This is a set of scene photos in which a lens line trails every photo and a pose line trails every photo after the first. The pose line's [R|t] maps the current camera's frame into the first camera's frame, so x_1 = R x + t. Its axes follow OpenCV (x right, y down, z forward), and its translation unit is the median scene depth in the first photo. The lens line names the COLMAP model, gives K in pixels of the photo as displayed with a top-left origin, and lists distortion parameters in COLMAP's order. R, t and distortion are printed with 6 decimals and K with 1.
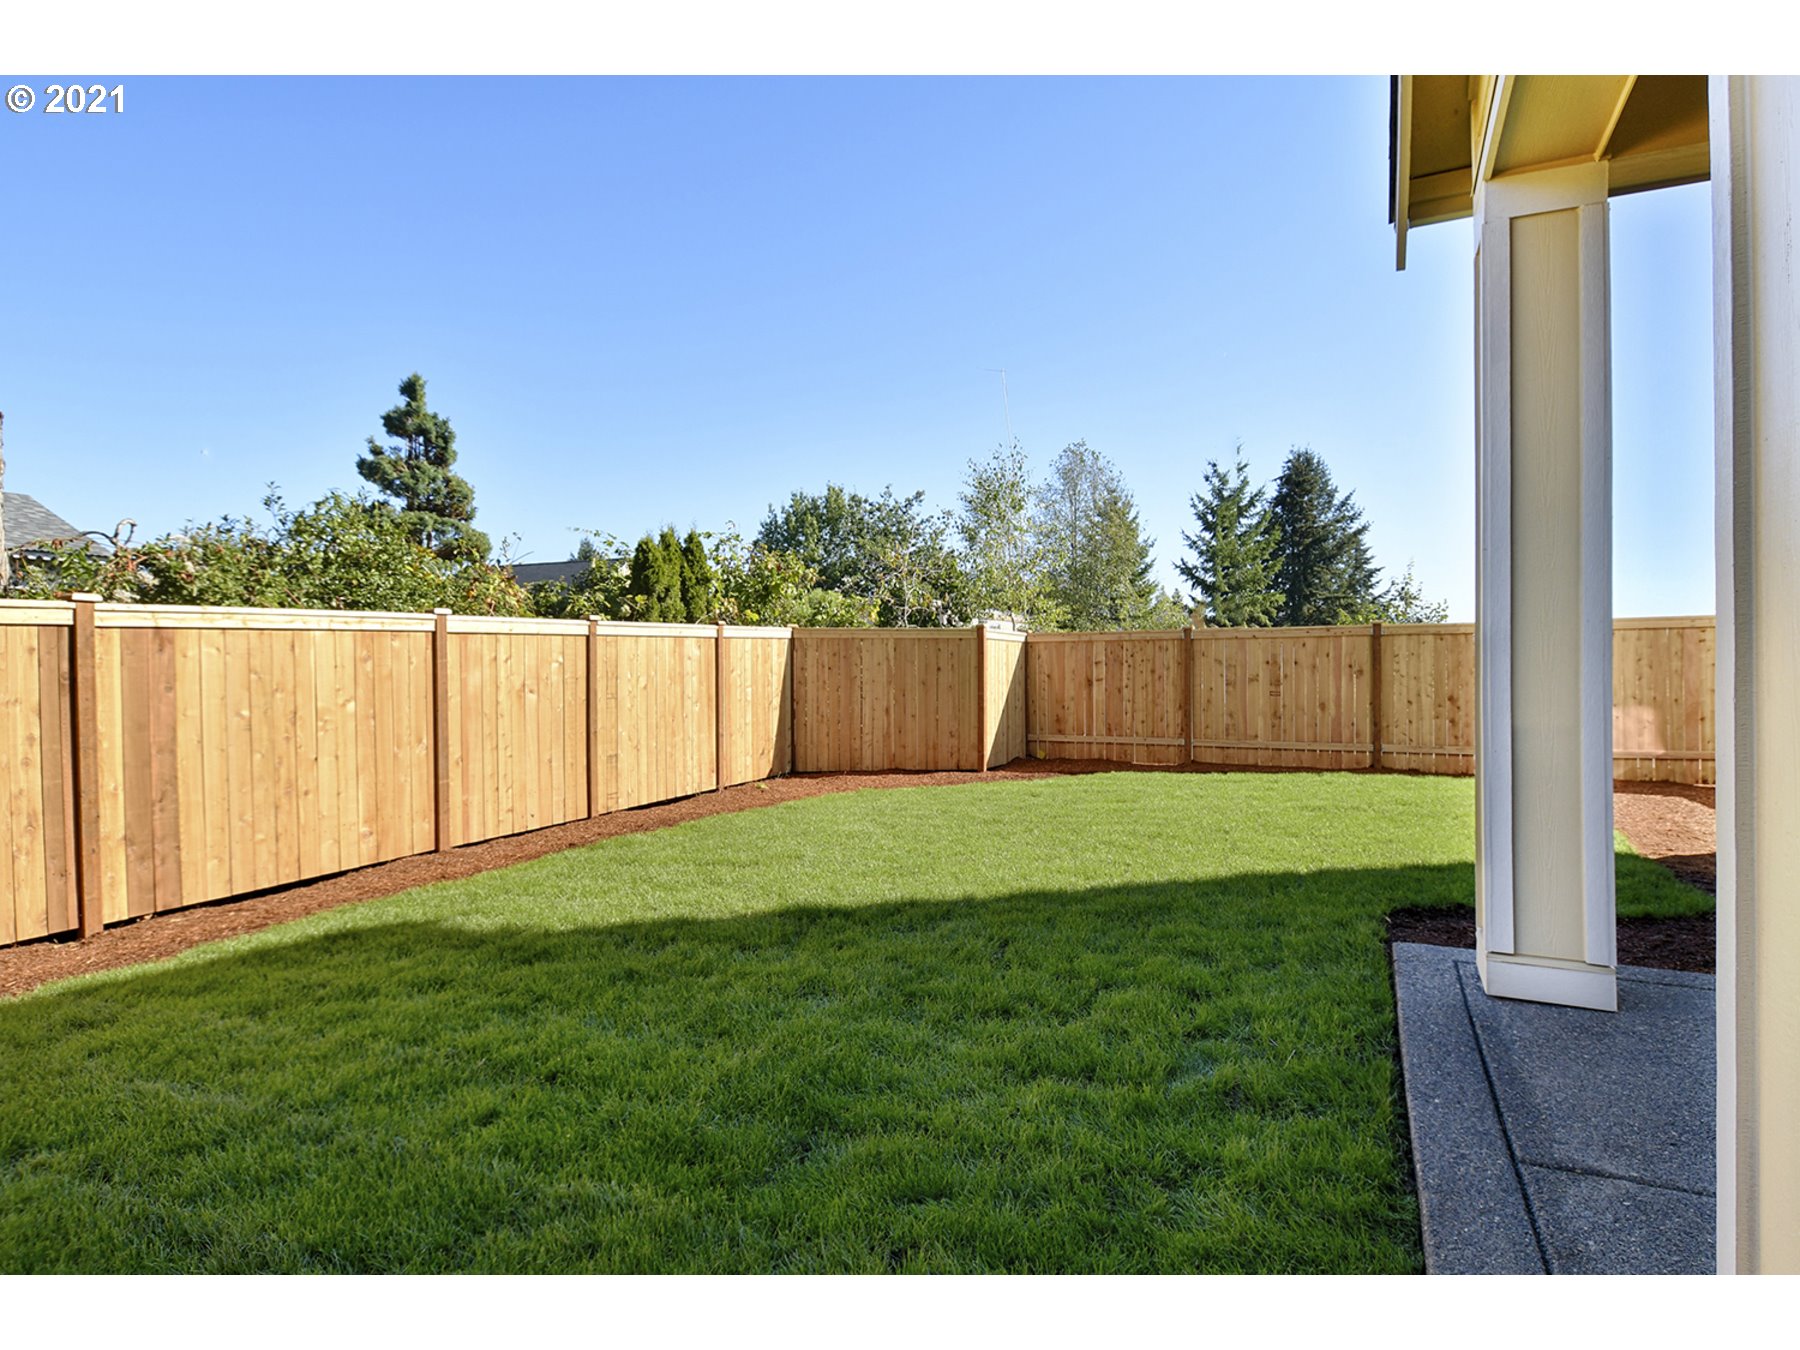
lens RADIAL K [[949.5, 0, 934.7], [0, 949.5, 679.5], [0, 0, 1]] dist [0.036883, -0.028397]
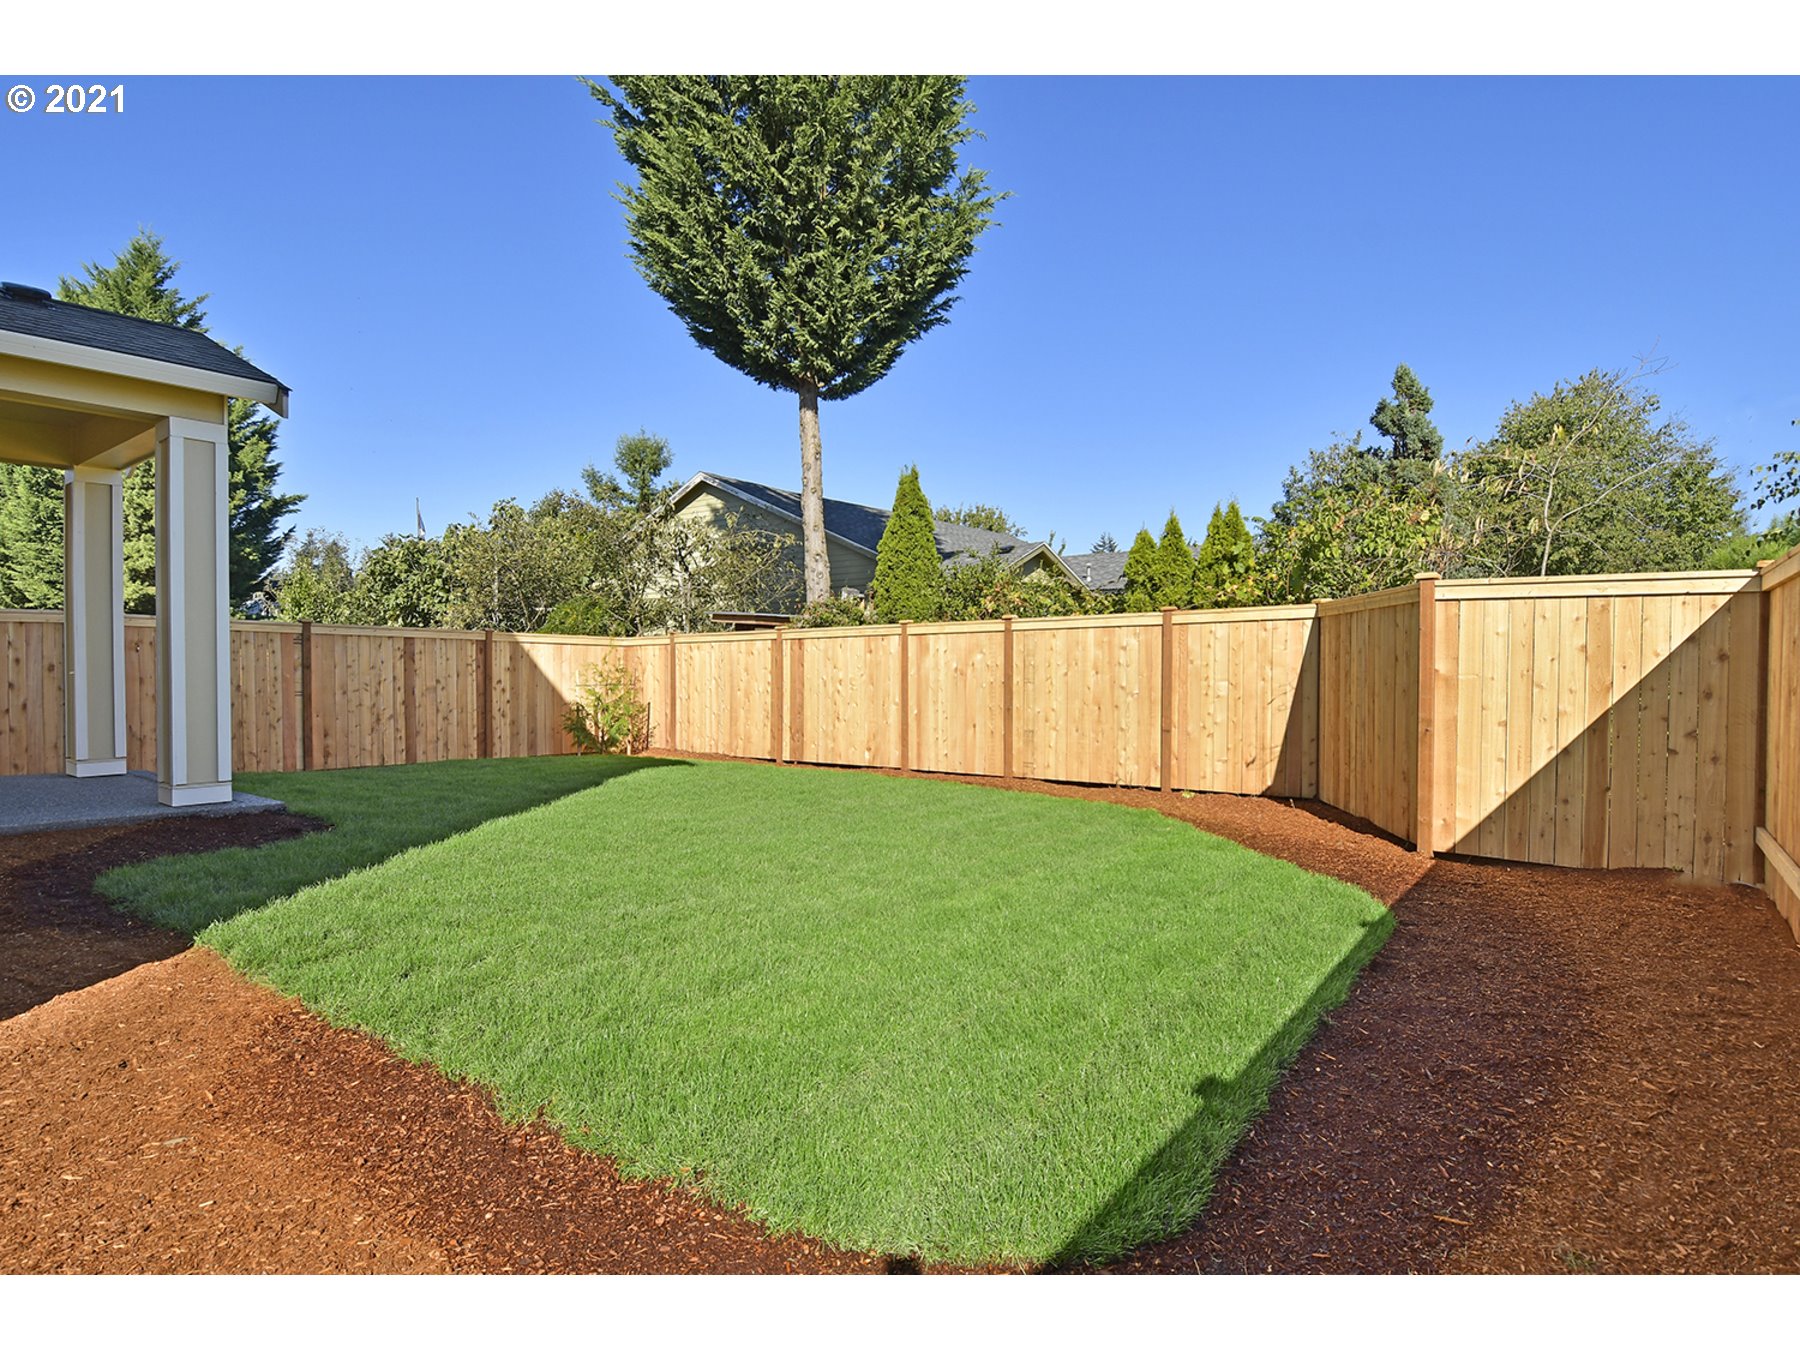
lens RADIAL K [[949.5, 0, 934.7], [0, 949.5, 679.5], [0, 0, 1]] dist [0.036883, -0.028397]
pose [[-0.213099, 0.029347, -0.976590, 0.686422], [-0.011532, 0.999404, 0.032549, -0.017777], [0.976963, 0.018198, -0.212633, 0.930740]]
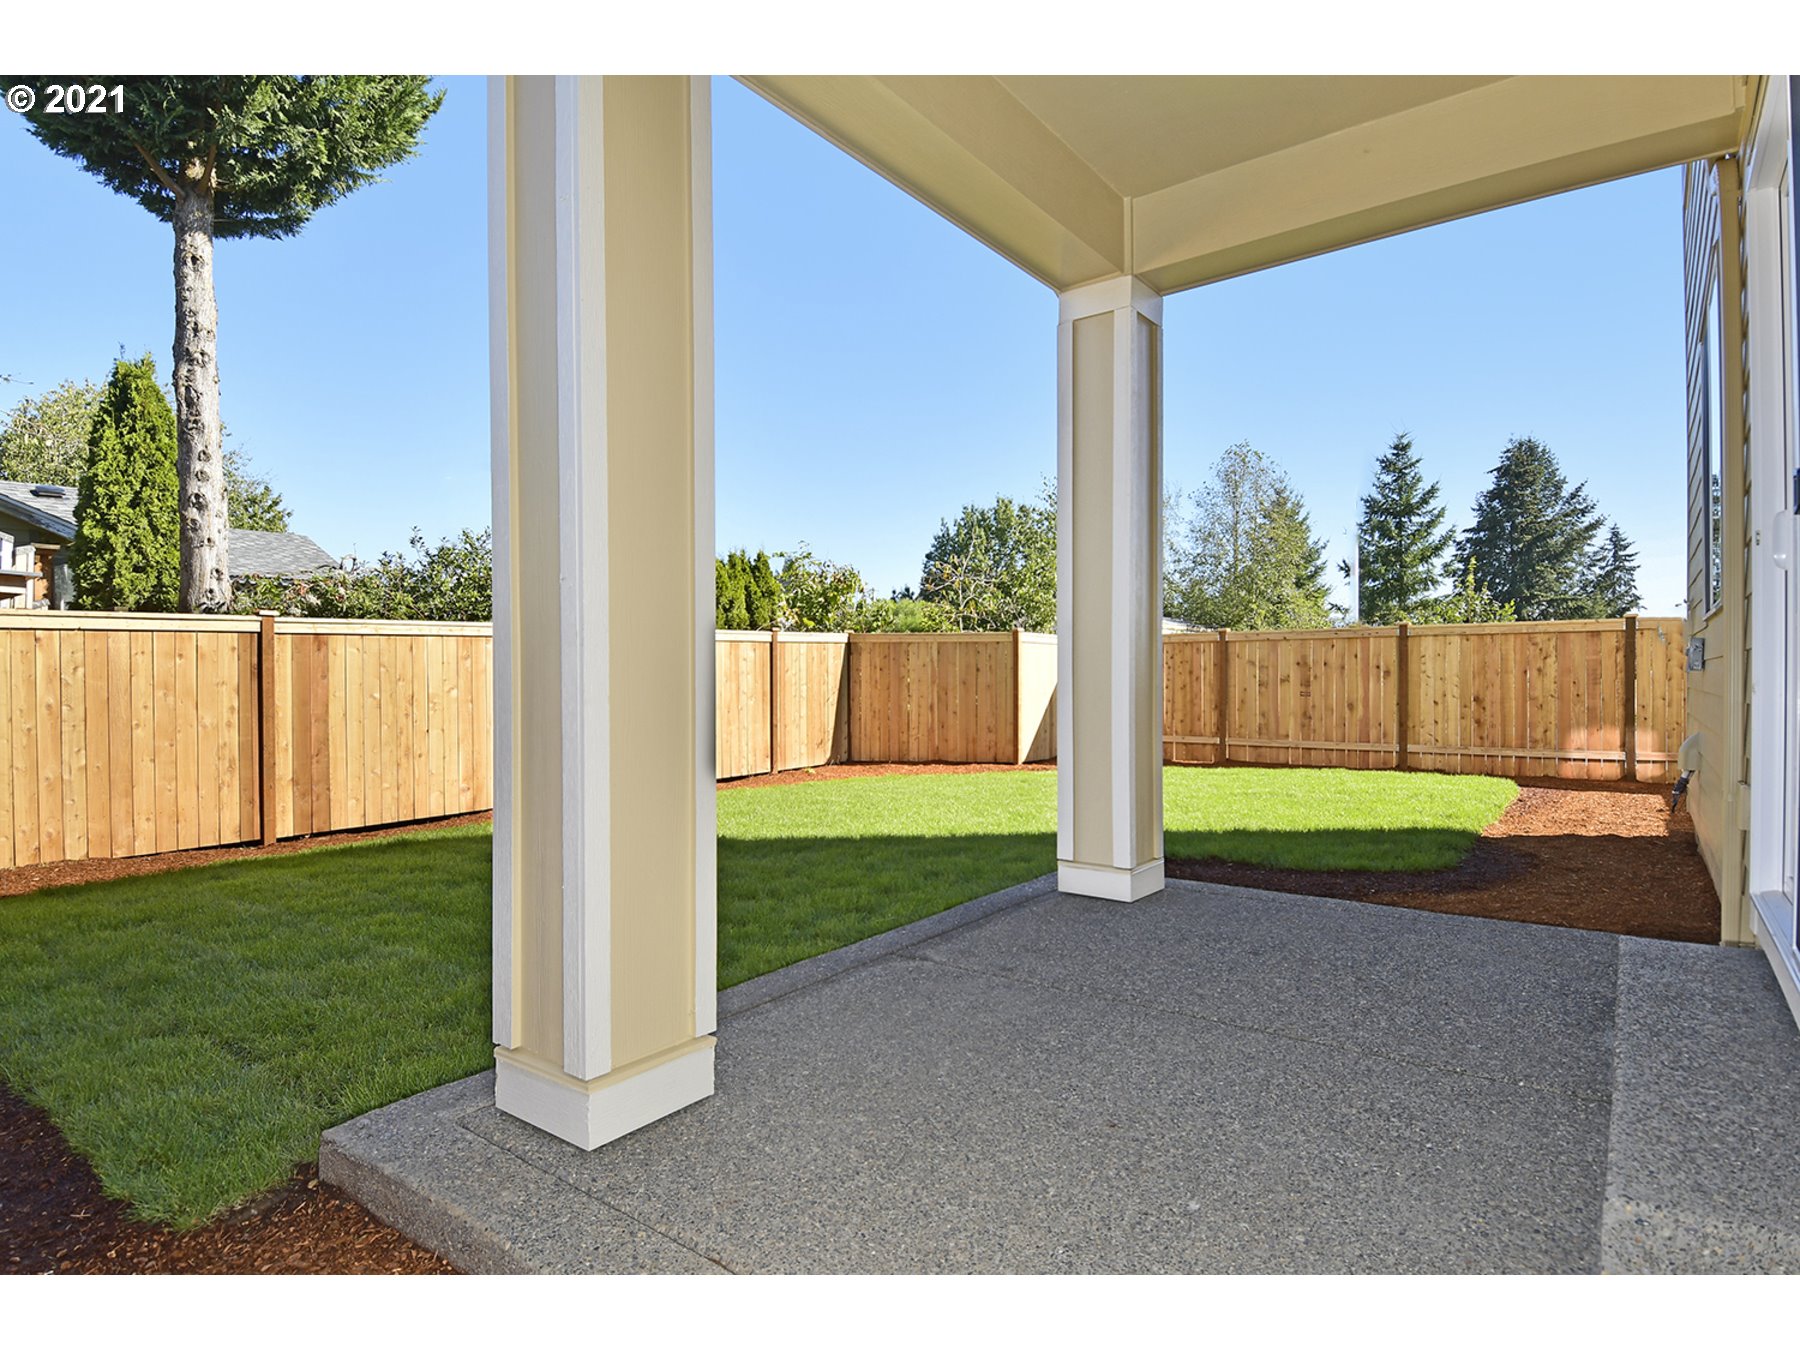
lens RADIAL K [[971.9, 0, 935.0], [0, 971.9, 672.0], [0, 0, 1]] dist [0.005299, -0.000414]
pose [[0.977071, -0.000147, -0.212912, 0.207726], [-0.004055, 0.999806, -0.019299, 0.013973], [0.212873, 0.019720, 0.976881, -0.114272]]
